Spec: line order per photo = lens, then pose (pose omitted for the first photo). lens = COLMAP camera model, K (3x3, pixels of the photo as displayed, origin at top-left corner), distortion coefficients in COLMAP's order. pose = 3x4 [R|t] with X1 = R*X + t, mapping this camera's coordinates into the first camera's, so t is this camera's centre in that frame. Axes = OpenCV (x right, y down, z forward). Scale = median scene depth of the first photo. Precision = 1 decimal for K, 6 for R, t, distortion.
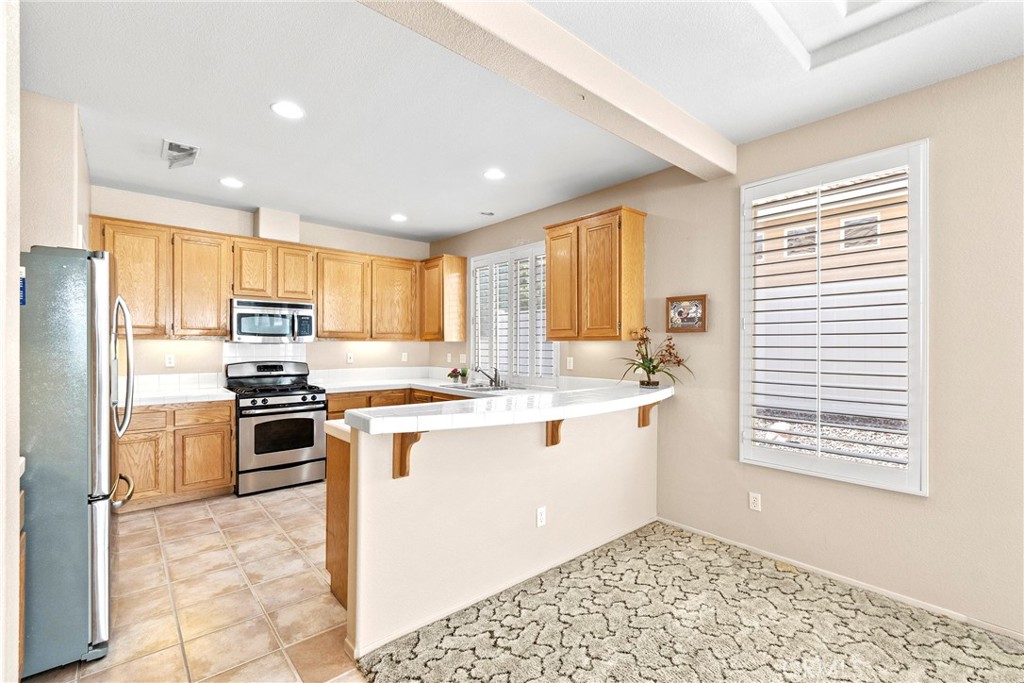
lens RADIAL K [[448.5, 0, 498.0], [0, 448.5, 342.5], [0, 0, 1]] dist [0.000166, -0.001532]
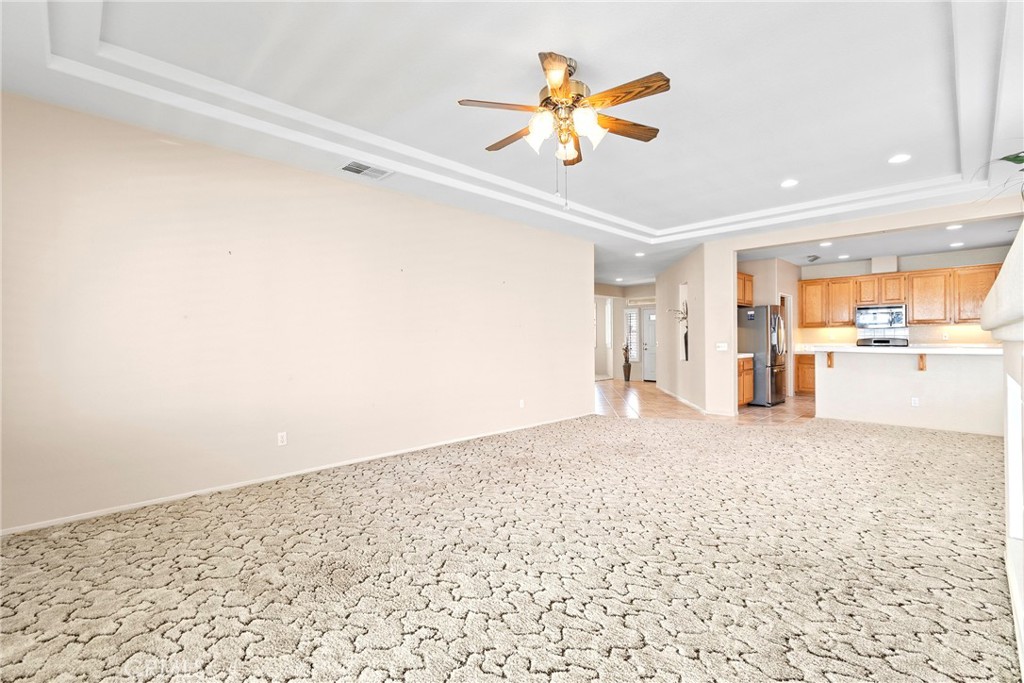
lens RADIAL K [[448.5, 0, 519.4], [0, 448.5, 338.6], [0, 0, 1]] dist [0.000166, -0.001532]
pose [[0.096791, -0.005093, -0.995292, 1.290353], [0.011177, 0.999929, -0.004029, 0.039107], [0.995242, -0.010735, 0.096841, -0.732158]]
